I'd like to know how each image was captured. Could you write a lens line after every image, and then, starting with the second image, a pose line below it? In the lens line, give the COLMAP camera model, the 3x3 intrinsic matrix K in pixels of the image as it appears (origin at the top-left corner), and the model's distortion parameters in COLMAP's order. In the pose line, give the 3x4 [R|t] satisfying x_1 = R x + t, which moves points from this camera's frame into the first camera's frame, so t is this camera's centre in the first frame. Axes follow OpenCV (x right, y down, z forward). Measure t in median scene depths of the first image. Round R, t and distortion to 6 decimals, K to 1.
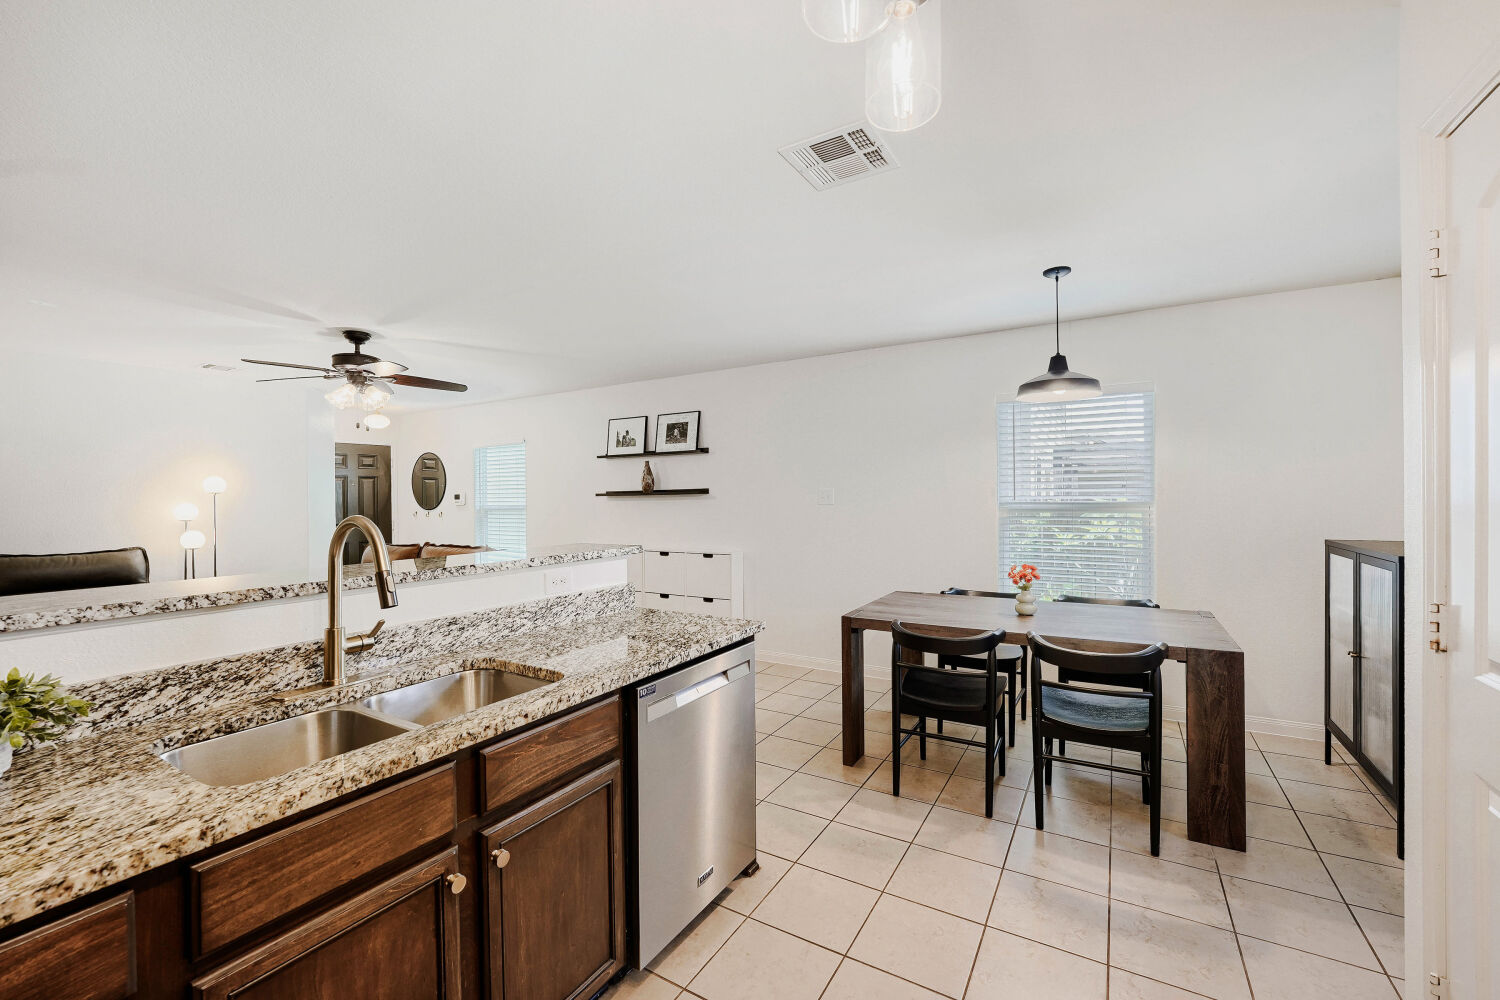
lens RADIAL K [[613.2, 0, 744.2], [0, 613.2, 495.6], [0, 0, 1]] dist [-0.026807, 0.000170]
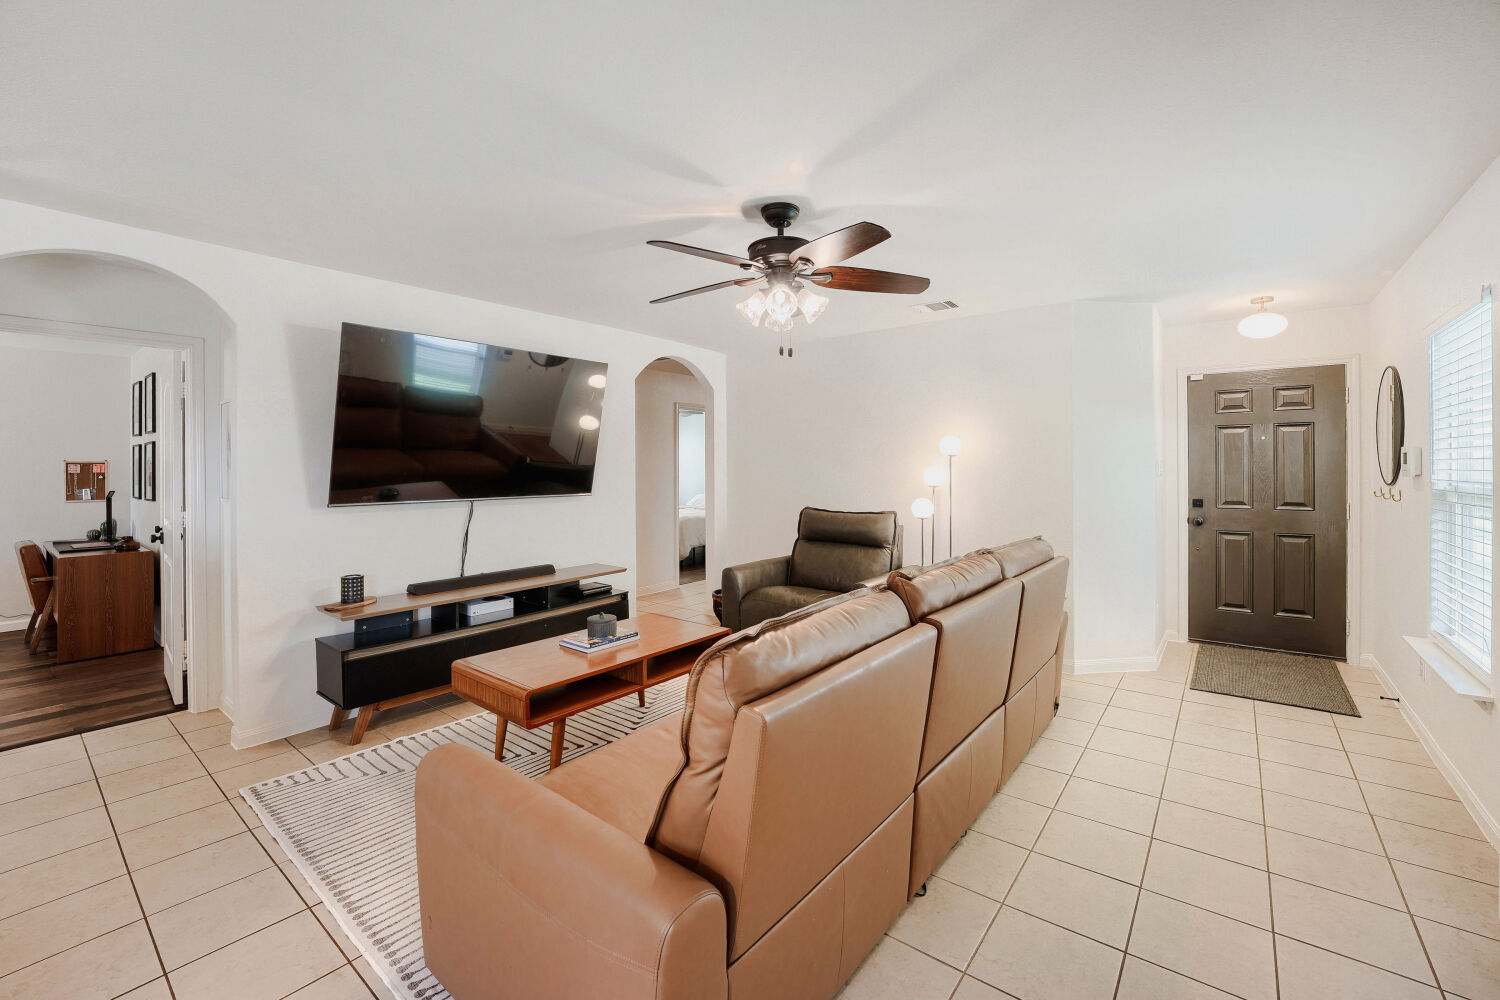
lens RADIAL K [[620.1, 0, 751.2], [0, 620.1, 467.2], [0, 0, 1]] dist [0.000127, 0.000018]
pose [[-0.127031, 0.009951, -0.991849, 0.043523], [0.006560, 0.999936, 0.009192, 0.006633], [0.991877, -0.005339, -0.127089, 2.185663]]
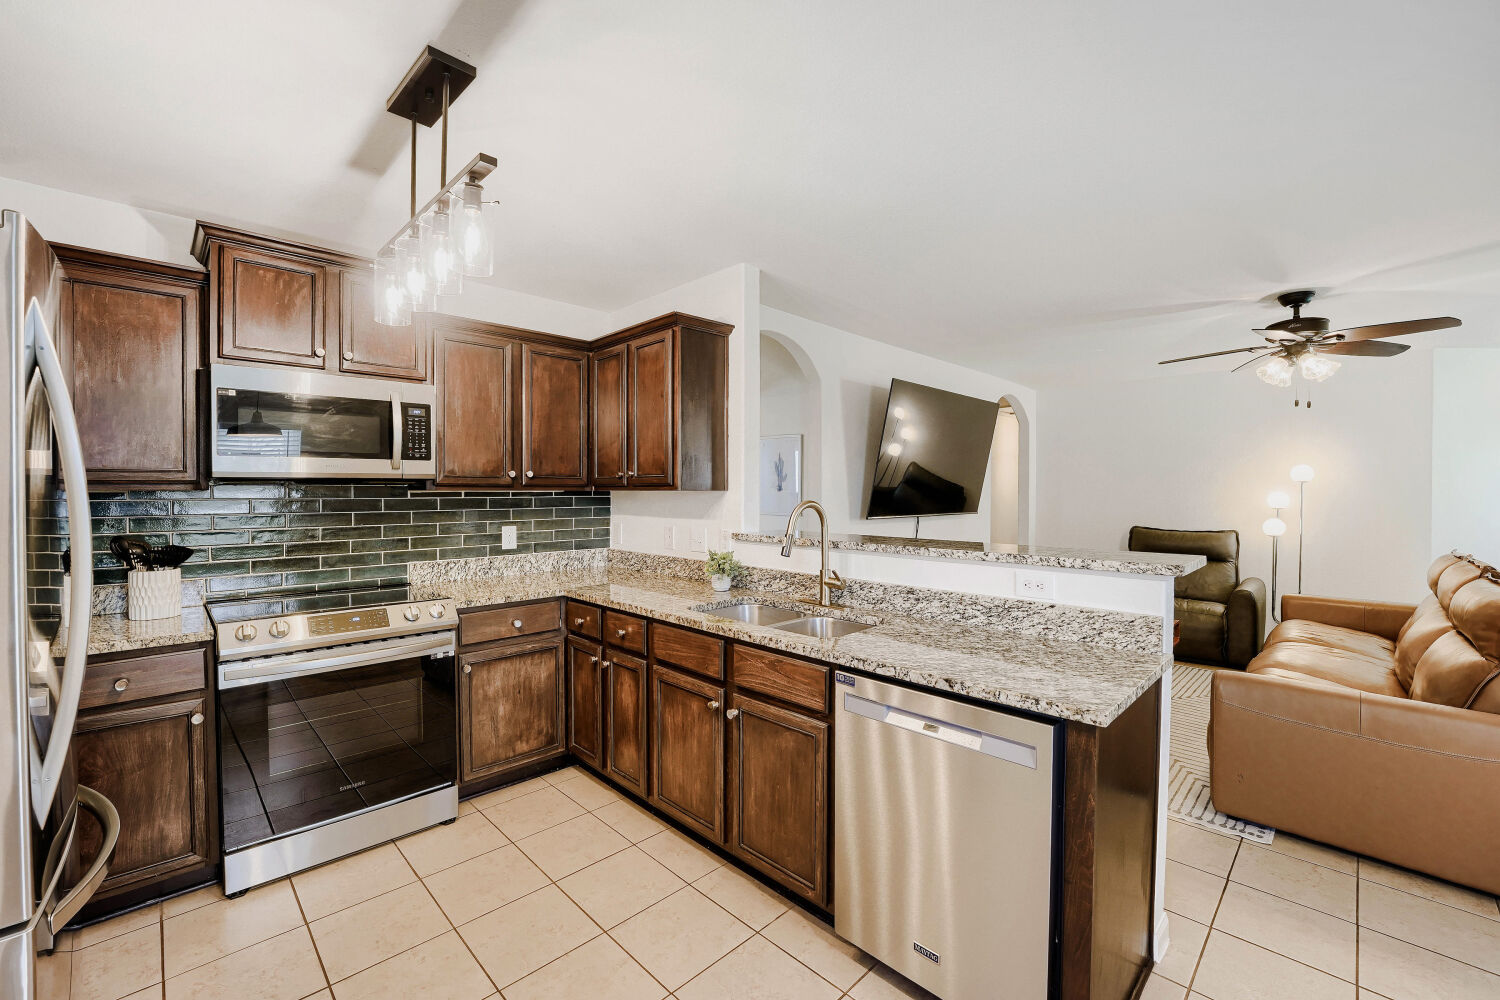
lens RADIAL K [[613.2, 0, 744.2], [0, 613.2, 495.6], [0, 0, 1]] dist [-0.026807, 0.000170]
pose [[-0.245762, 0.019982, -0.969124, 0.753188], [0.001861, 0.999795, 0.020143, -0.009478], [0.969328, 0.003147, -0.245749, 0.933814]]
